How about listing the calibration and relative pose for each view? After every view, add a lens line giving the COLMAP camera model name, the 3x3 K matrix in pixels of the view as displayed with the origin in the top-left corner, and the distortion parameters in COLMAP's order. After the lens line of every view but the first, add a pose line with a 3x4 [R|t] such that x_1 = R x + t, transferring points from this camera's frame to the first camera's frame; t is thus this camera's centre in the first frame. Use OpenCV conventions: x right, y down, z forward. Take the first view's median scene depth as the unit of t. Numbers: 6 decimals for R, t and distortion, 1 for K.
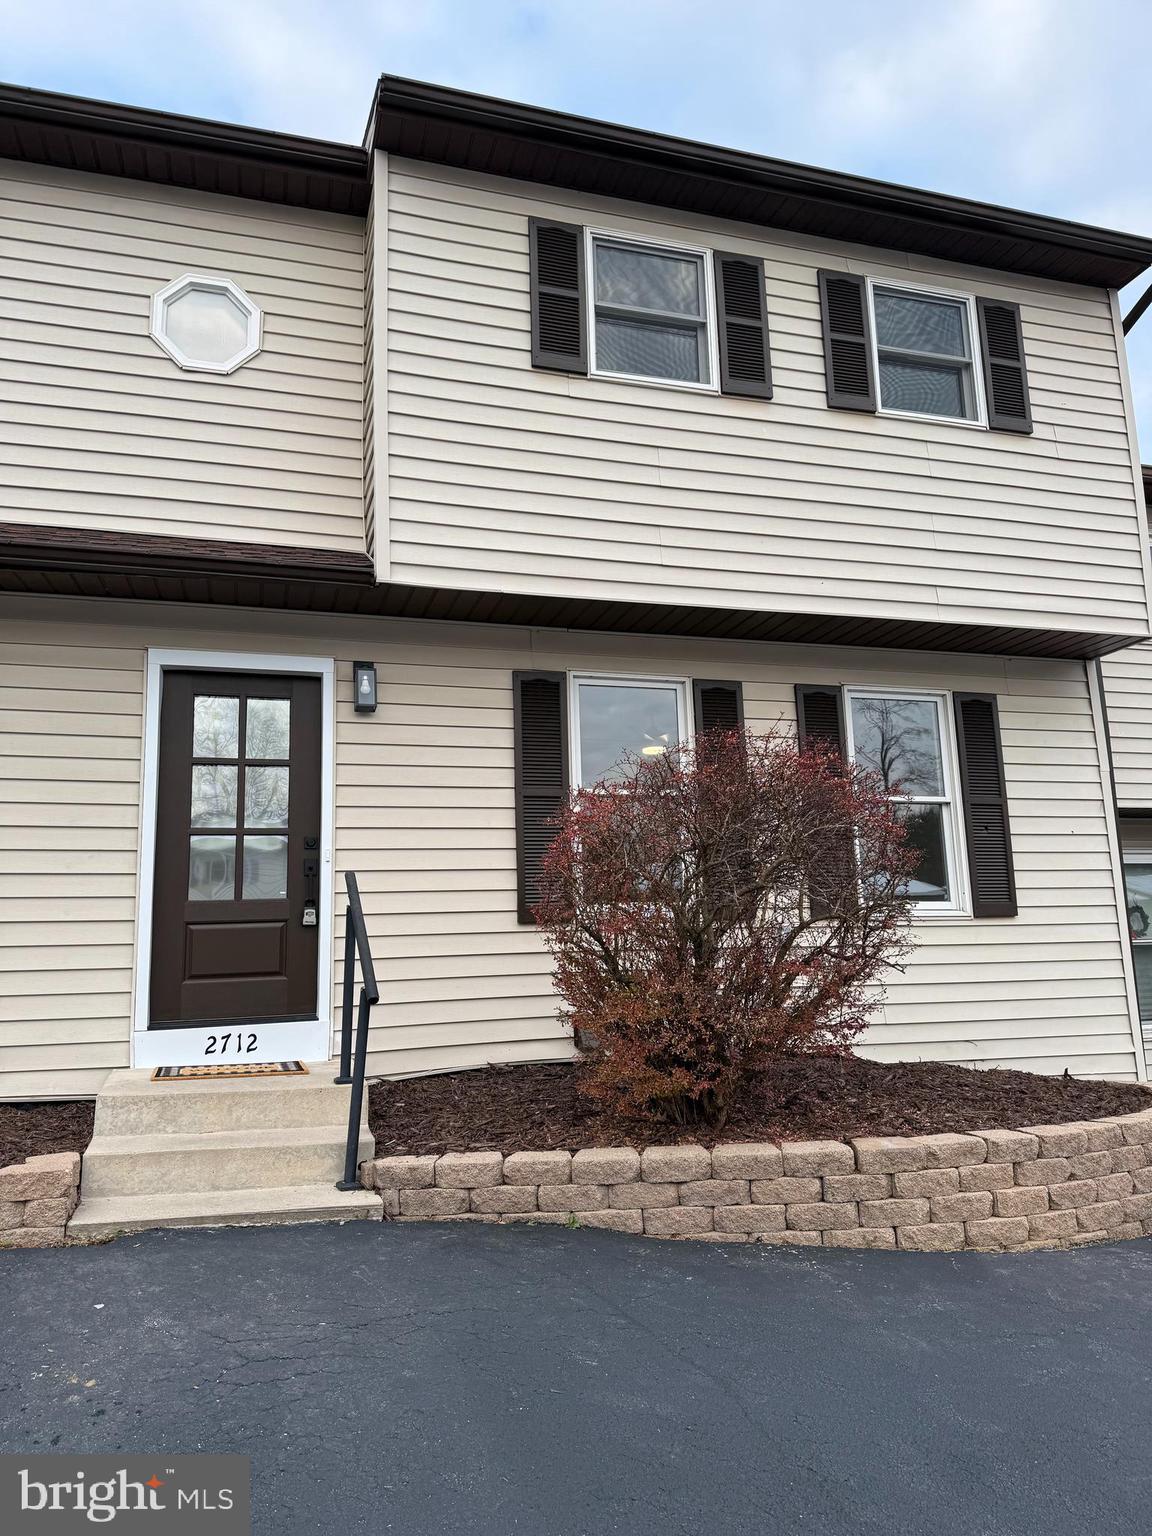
lens RADIAL K [[1075.8, 0, 572.3], [0, 1075.8, 766.1], [0, 0, 1]] dist [0.017317, -0.029563]
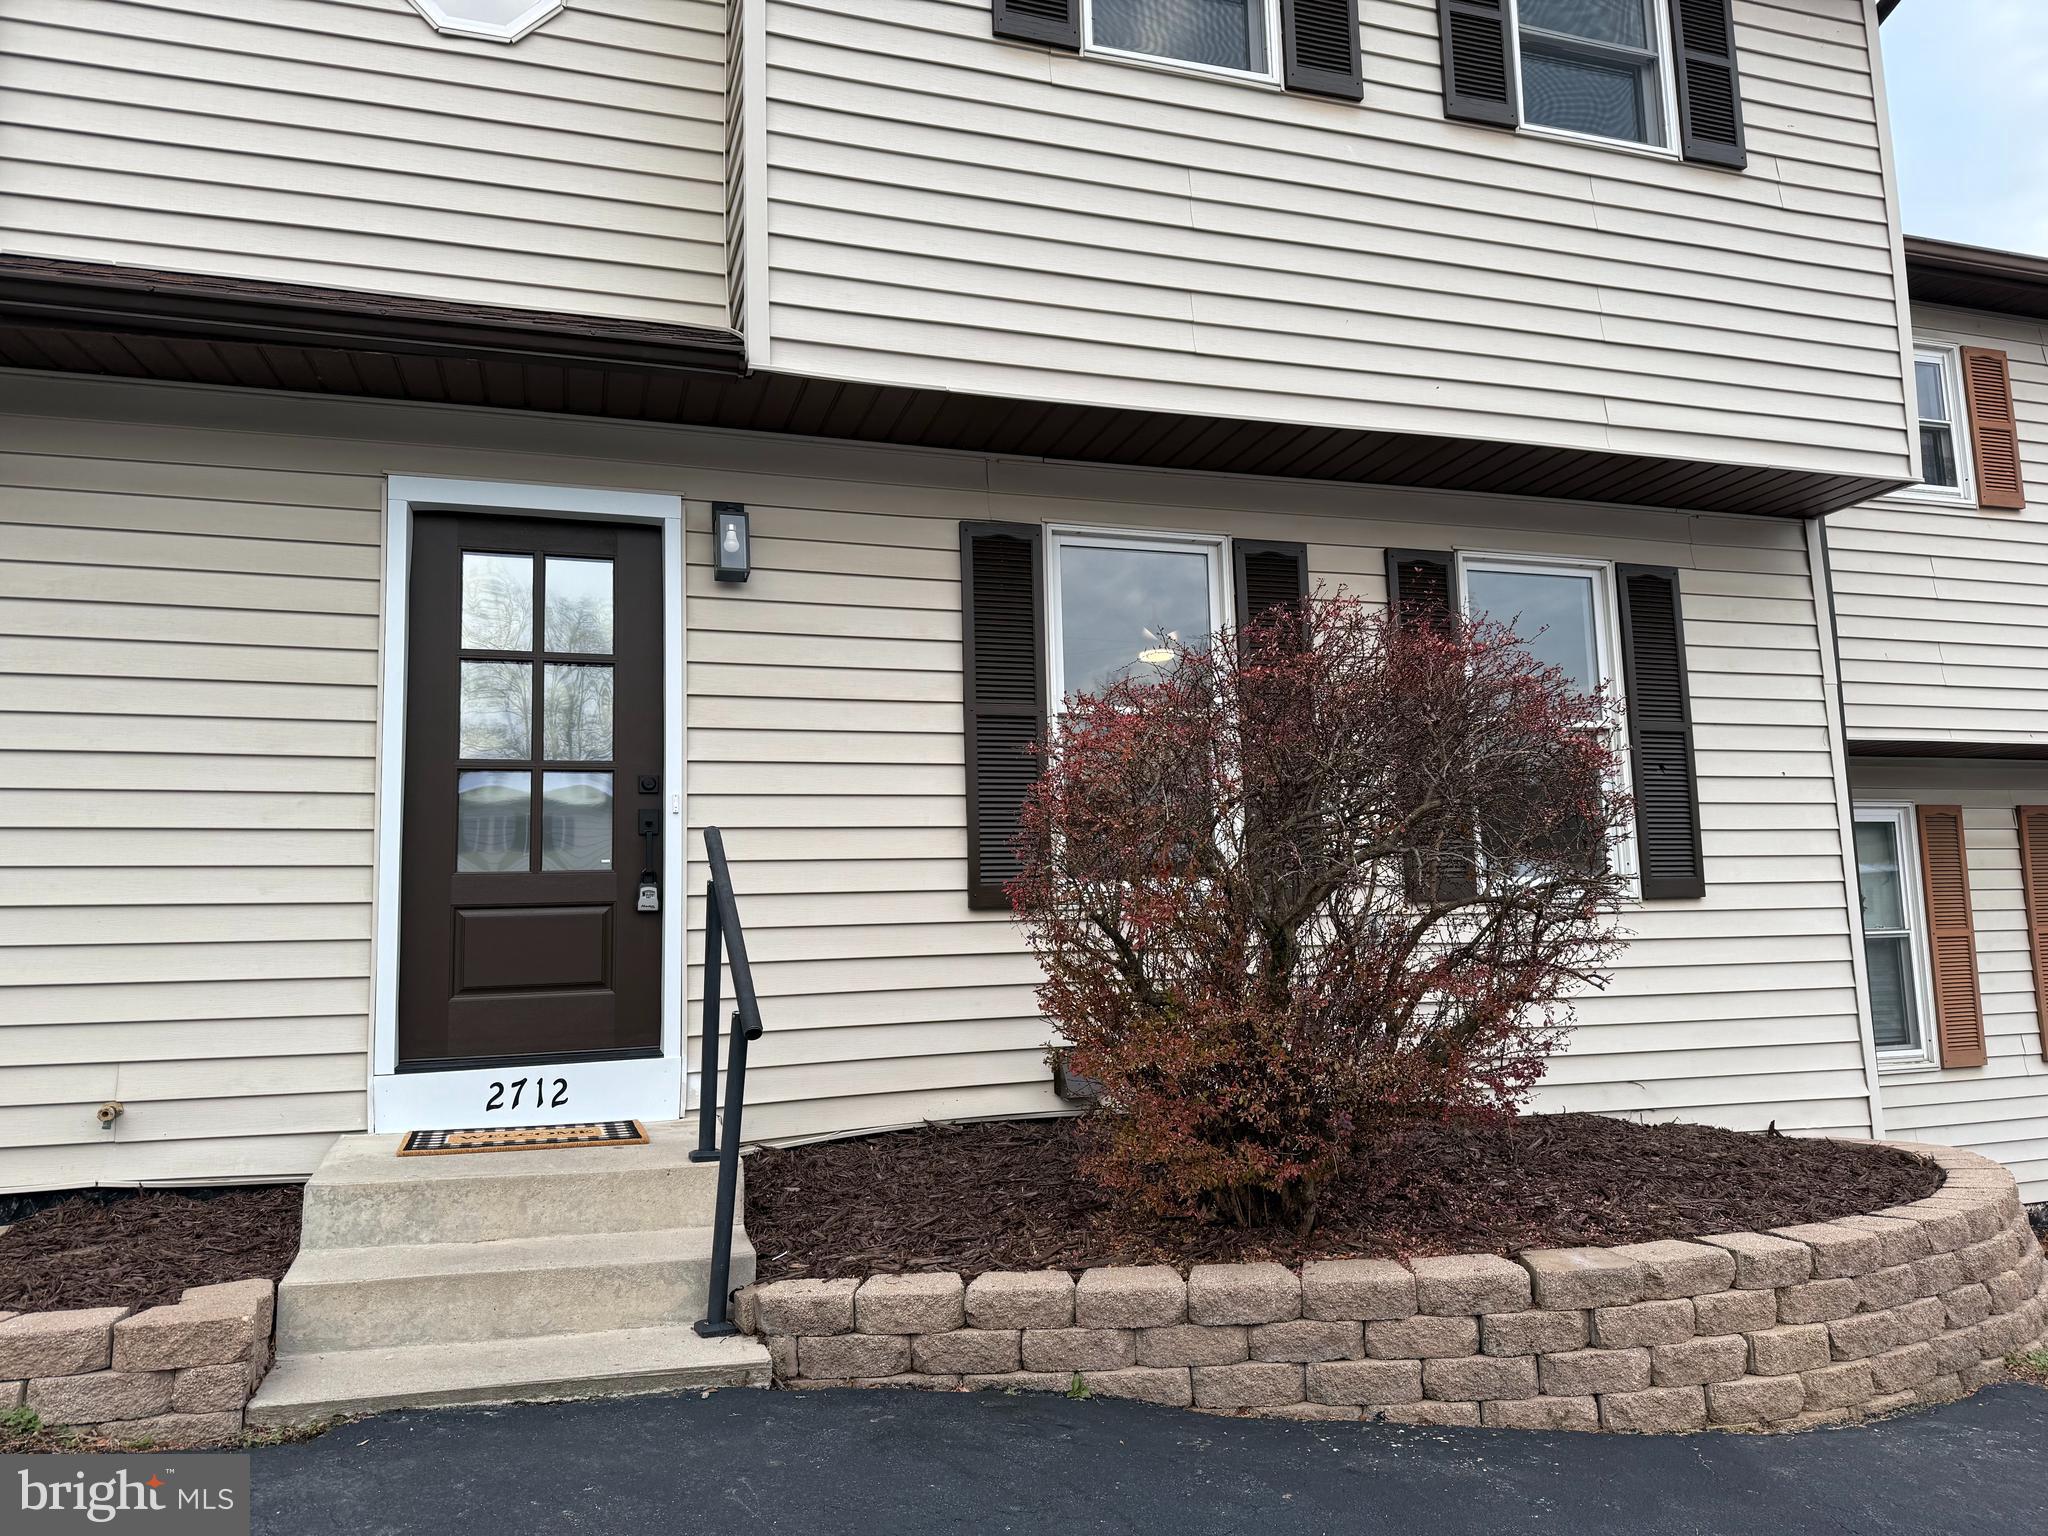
lens RADIAL K [[1434.4, 0, 1030.8], [0, 1434.4, 771.2], [0, 0, 1]] dist [0.017317, -0.029563]
pose [[0.999771, 0.003298, 0.021131, -0.034227], [-0.004381, 0.998668, 0.051409, 0.019515], [-0.020933, -0.051490, 0.998454, 0.144359]]
